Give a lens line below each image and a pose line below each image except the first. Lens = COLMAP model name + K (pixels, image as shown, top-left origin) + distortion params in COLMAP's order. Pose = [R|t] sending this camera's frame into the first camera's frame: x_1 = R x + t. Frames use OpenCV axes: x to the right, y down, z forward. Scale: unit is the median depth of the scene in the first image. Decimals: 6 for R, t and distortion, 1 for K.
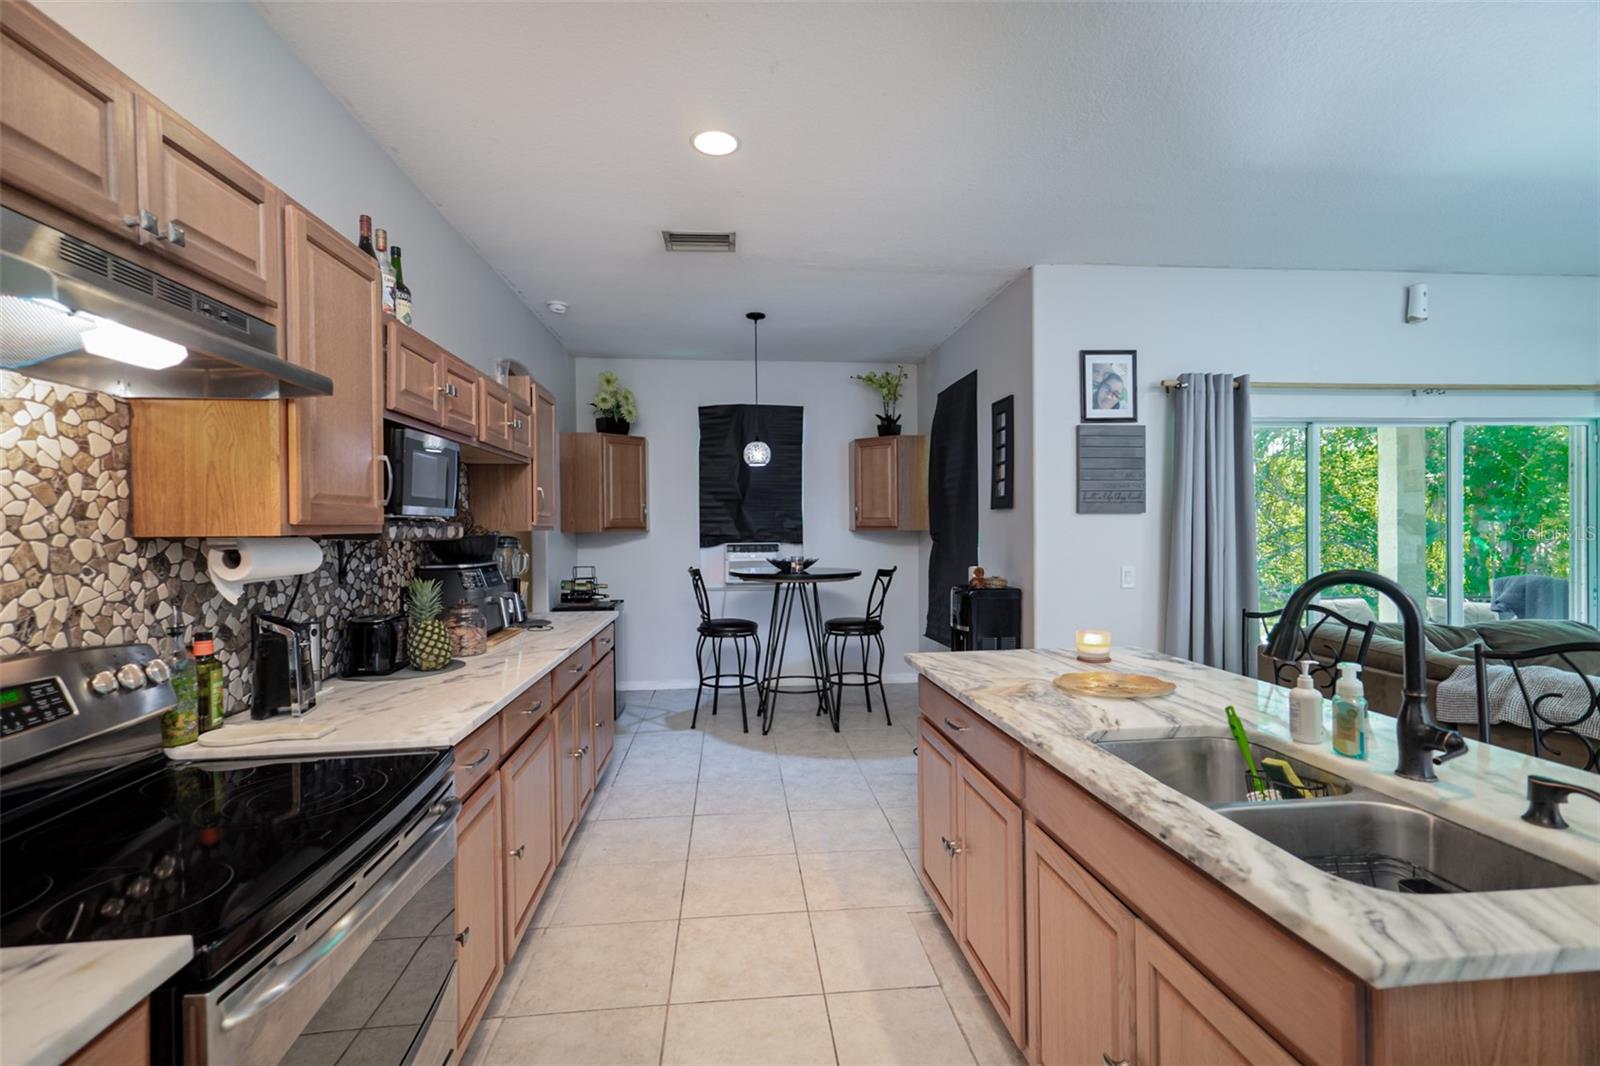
lens RADIAL K [[722.6, 0, 798.6], [0, 722.6, 533.2], [0, 0, 1]] dist [0.004576, 0.000533]
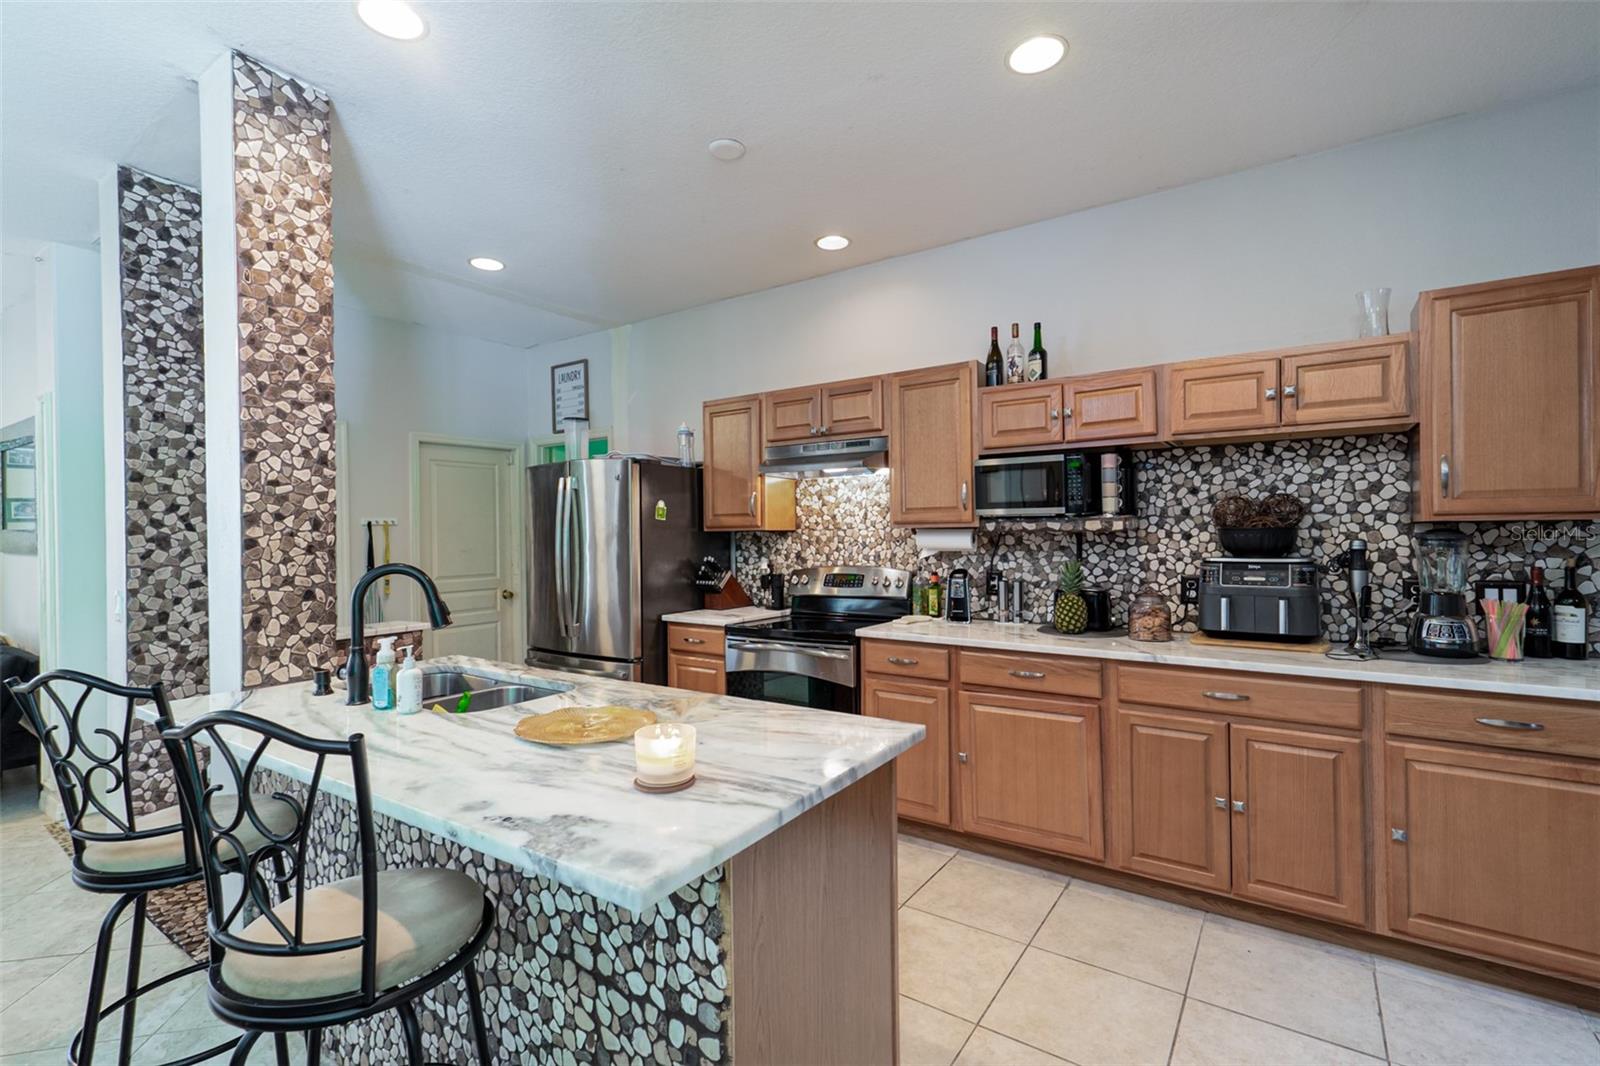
lens RADIAL K [[722.6, 0, 799.1], [0, 722.6, 535.0], [0, 0, 1]] dist [0.004576, 0.000533]
pose [[-0.647468, 0.012159, -0.761996, 0.433539], [0.005862, 0.999923, 0.010974, -0.000181], [0.762070, 0.002639, -0.647489, 0.825763]]
